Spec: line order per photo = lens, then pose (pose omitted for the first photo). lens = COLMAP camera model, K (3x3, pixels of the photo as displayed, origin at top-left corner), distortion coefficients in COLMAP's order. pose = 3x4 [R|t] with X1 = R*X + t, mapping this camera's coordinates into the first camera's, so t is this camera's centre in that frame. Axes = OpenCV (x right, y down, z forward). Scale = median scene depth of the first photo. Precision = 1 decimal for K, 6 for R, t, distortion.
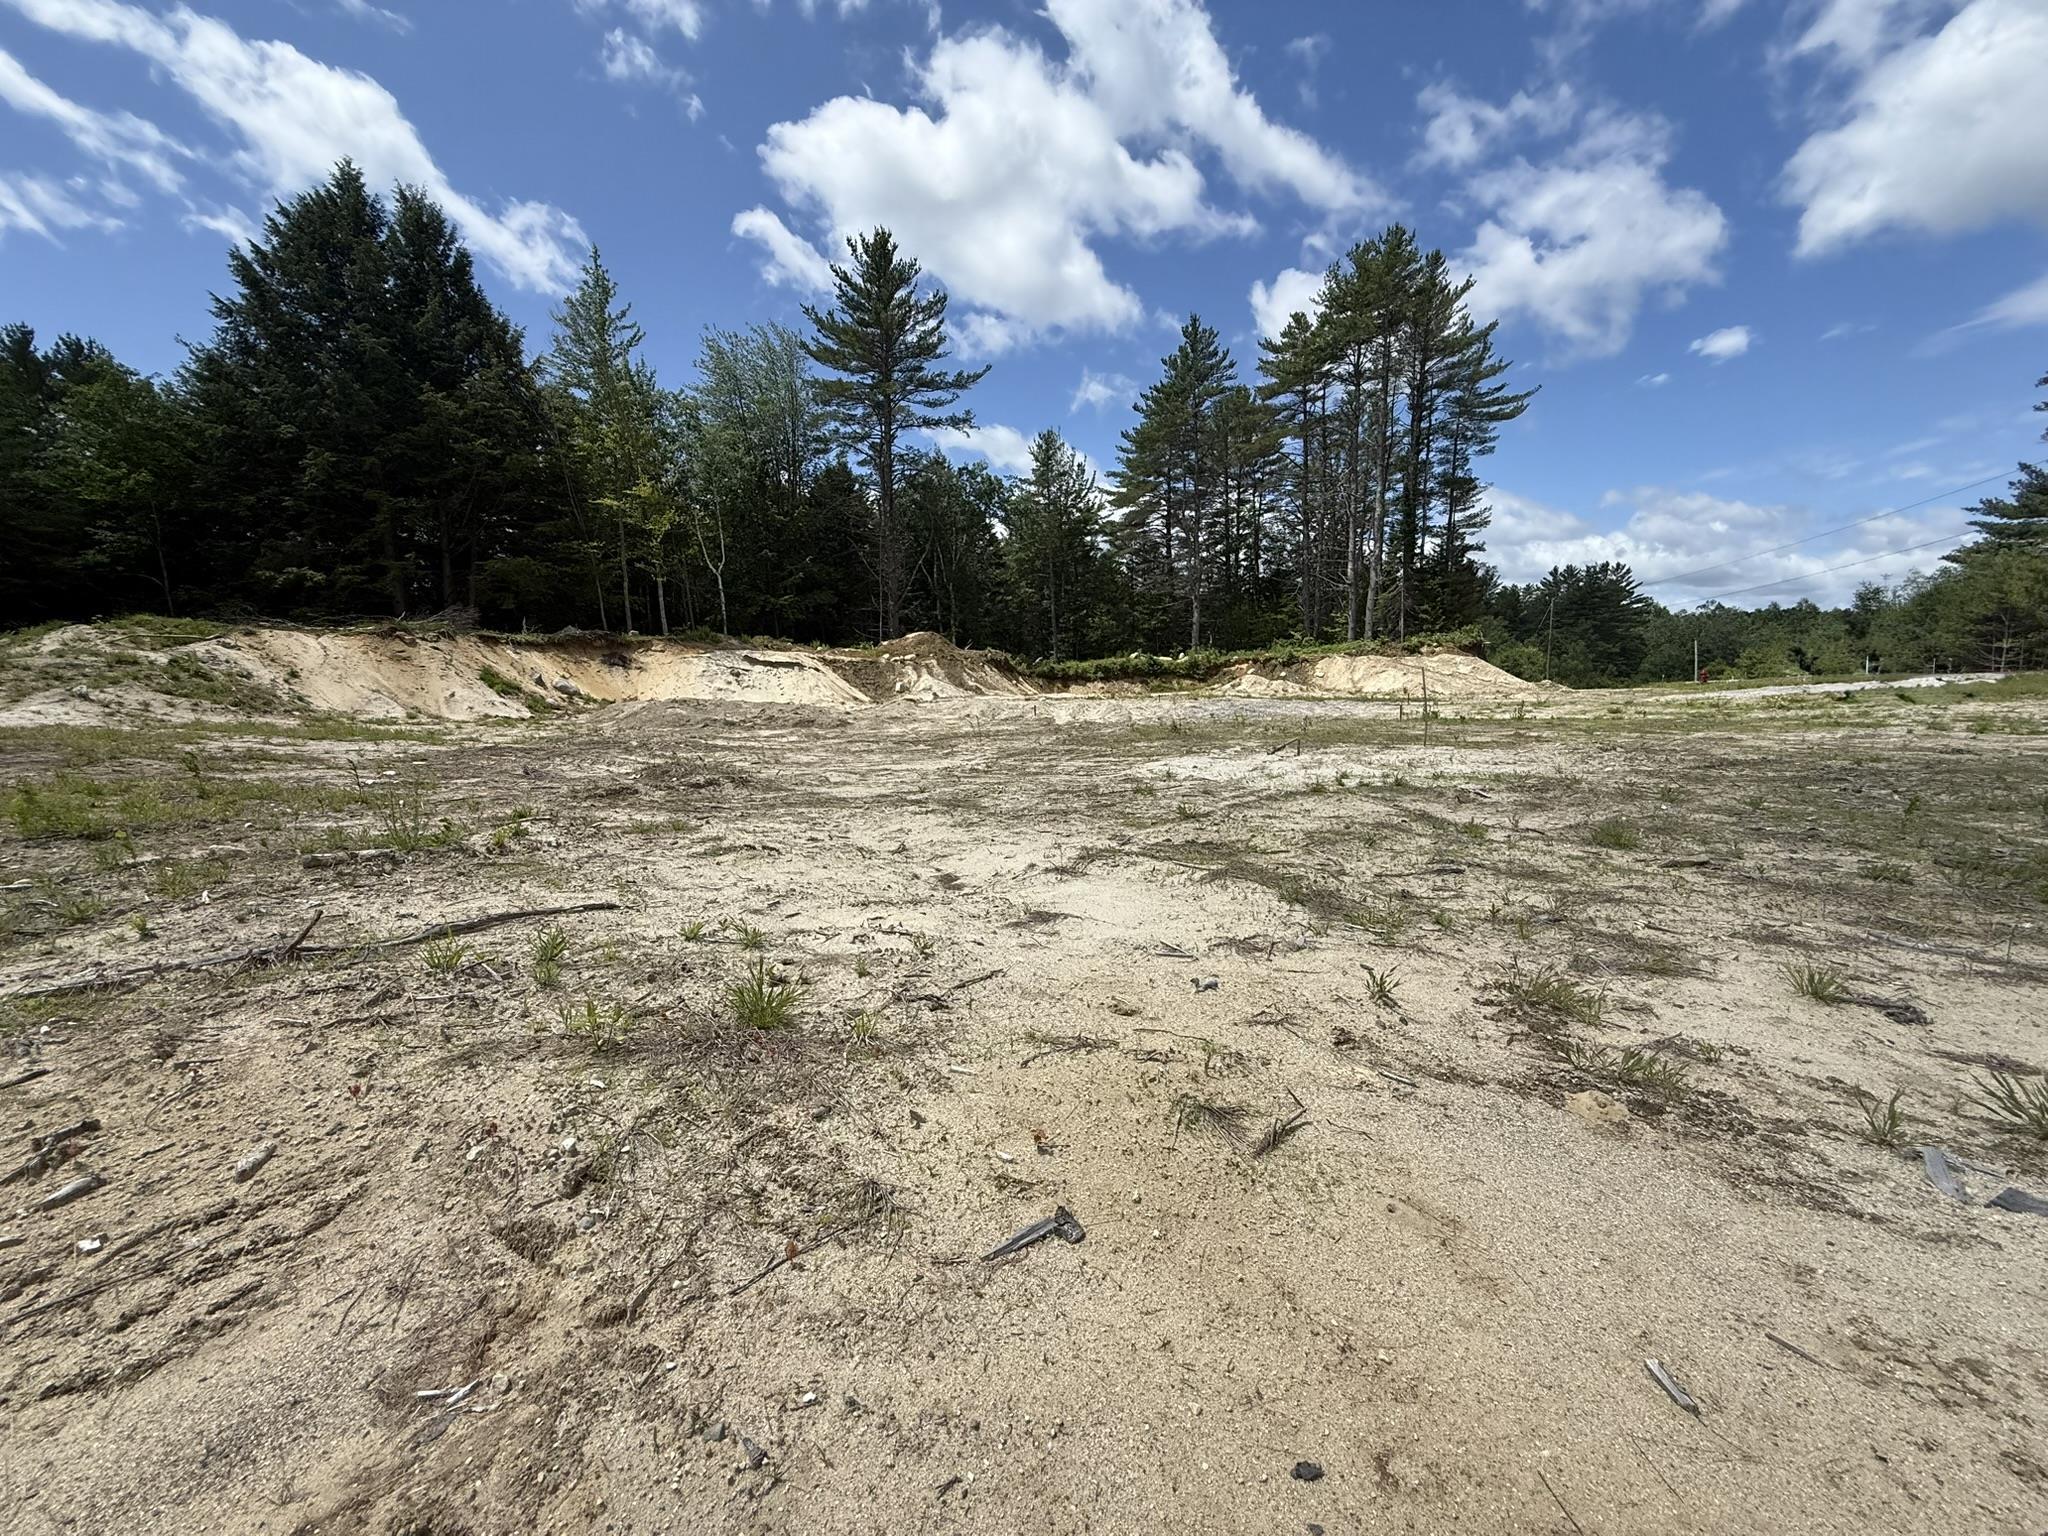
lens RADIAL K [[801.1, 0, 1020.5], [0, 801.1, 759.8], [0, 0, 1]] dist [0.000036, 0.000874]
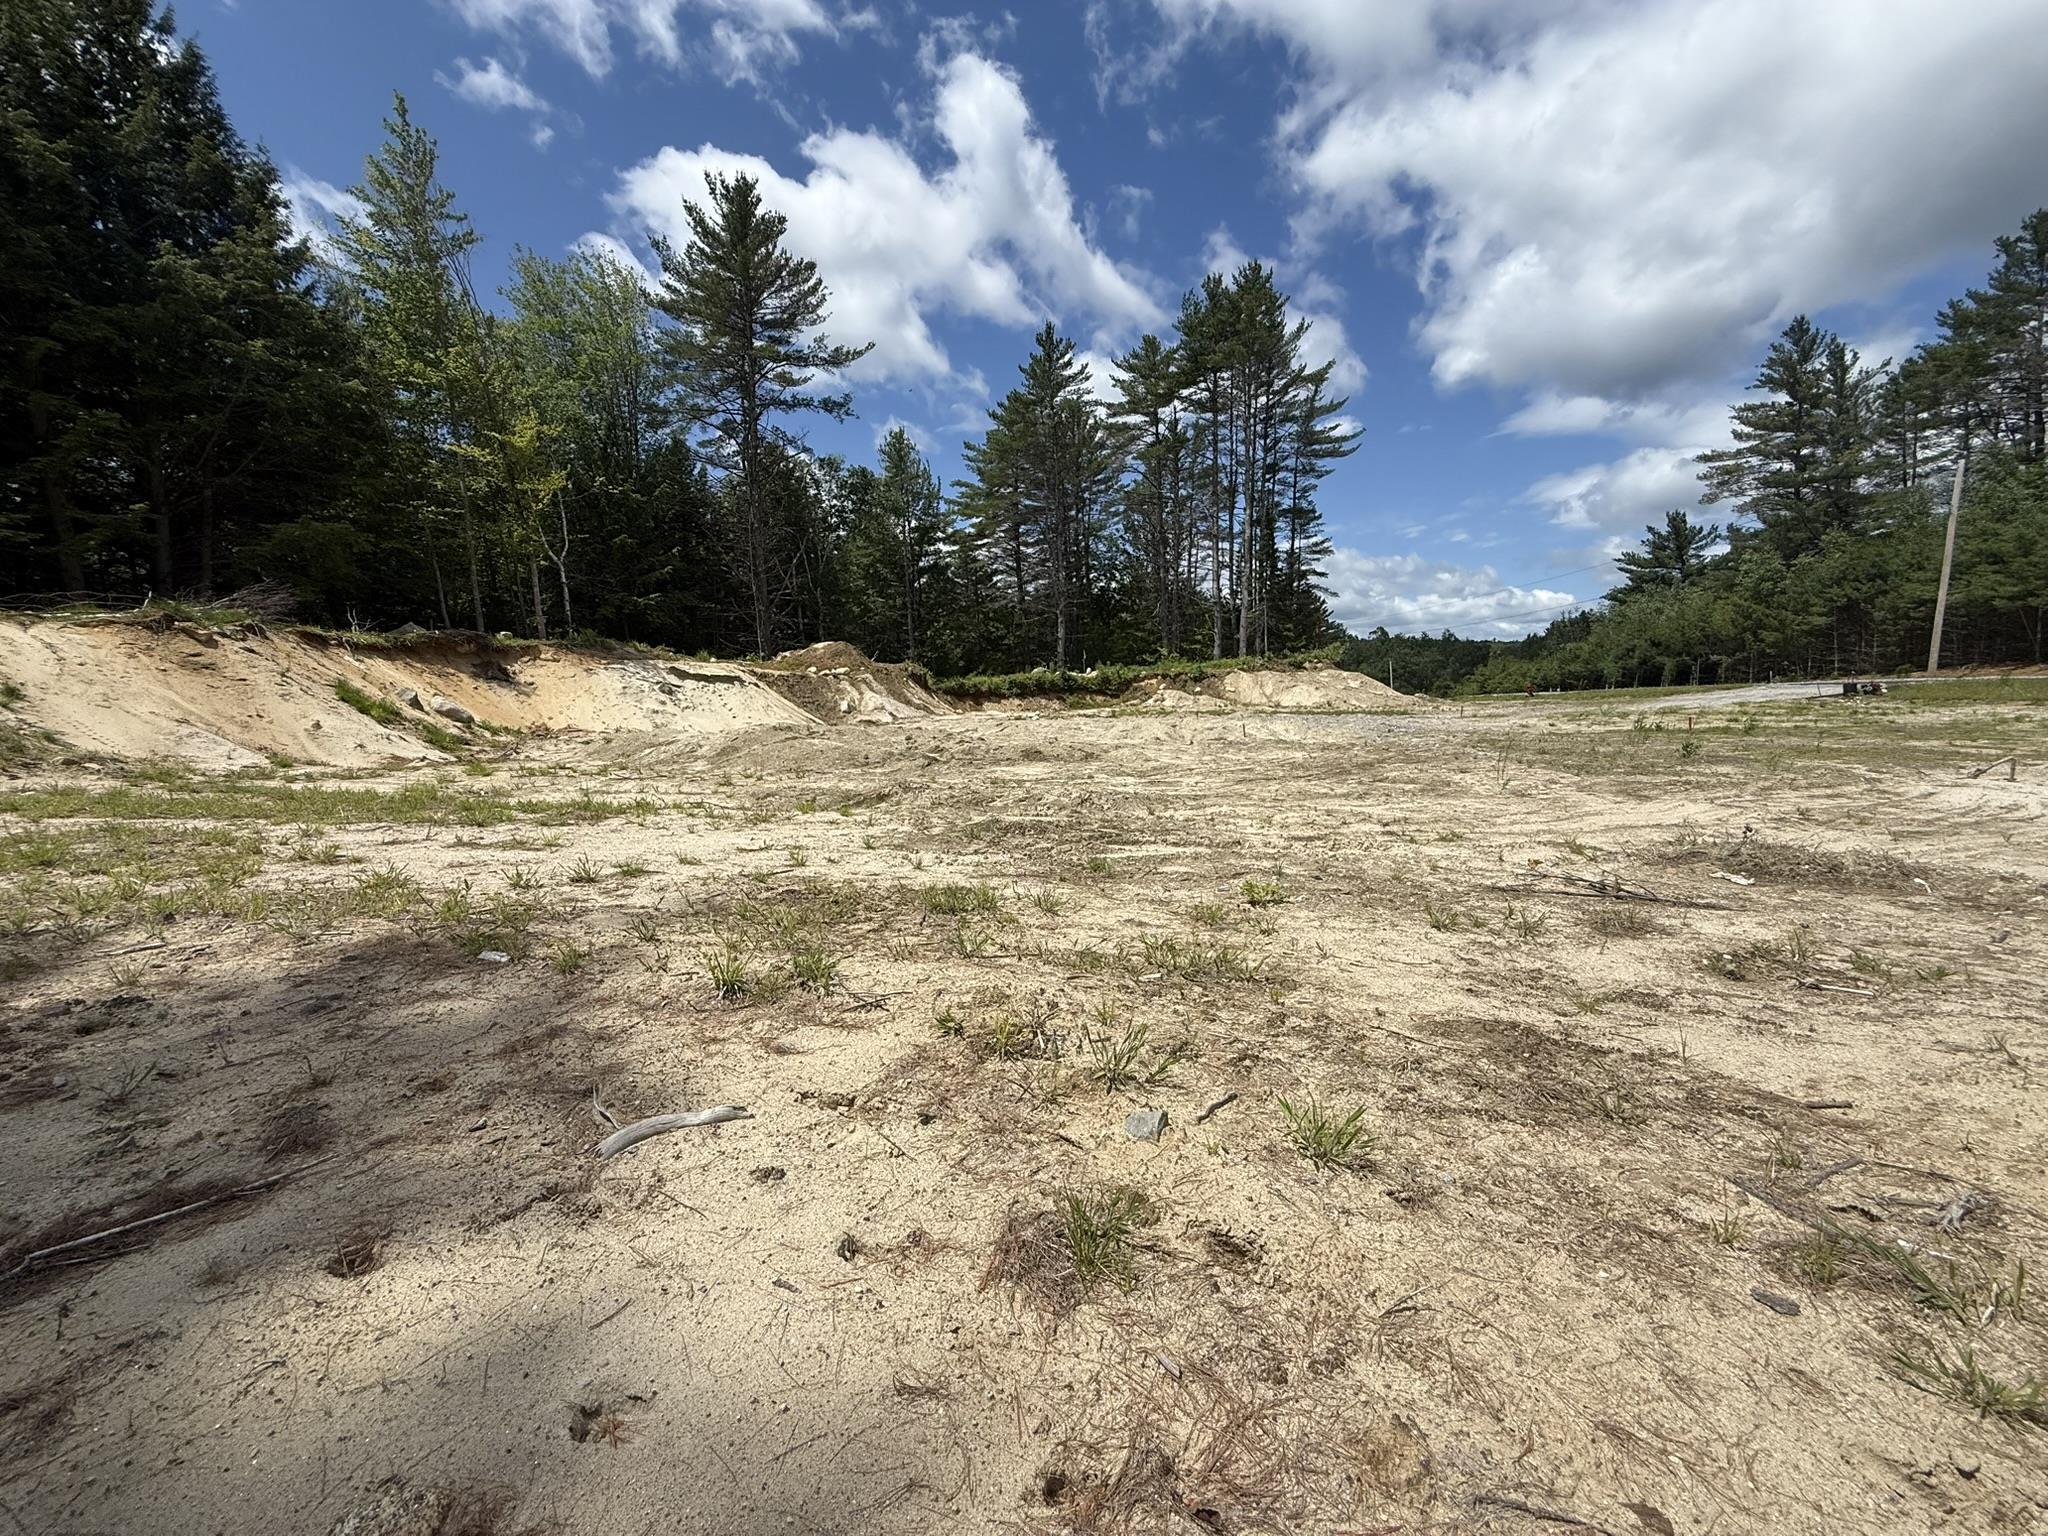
lens RADIAL K [[801.1, 0, 1020.4], [0, 801.1, 769.0], [0, 0, 1]] dist [0.000036, 0.000874]
pose [[0.948184, -0.036015, 0.315674, -0.195971], [0.039501, 0.999209, -0.004650, -0.011564], [-0.315257, 0.016878, 0.948856, 0.121910]]
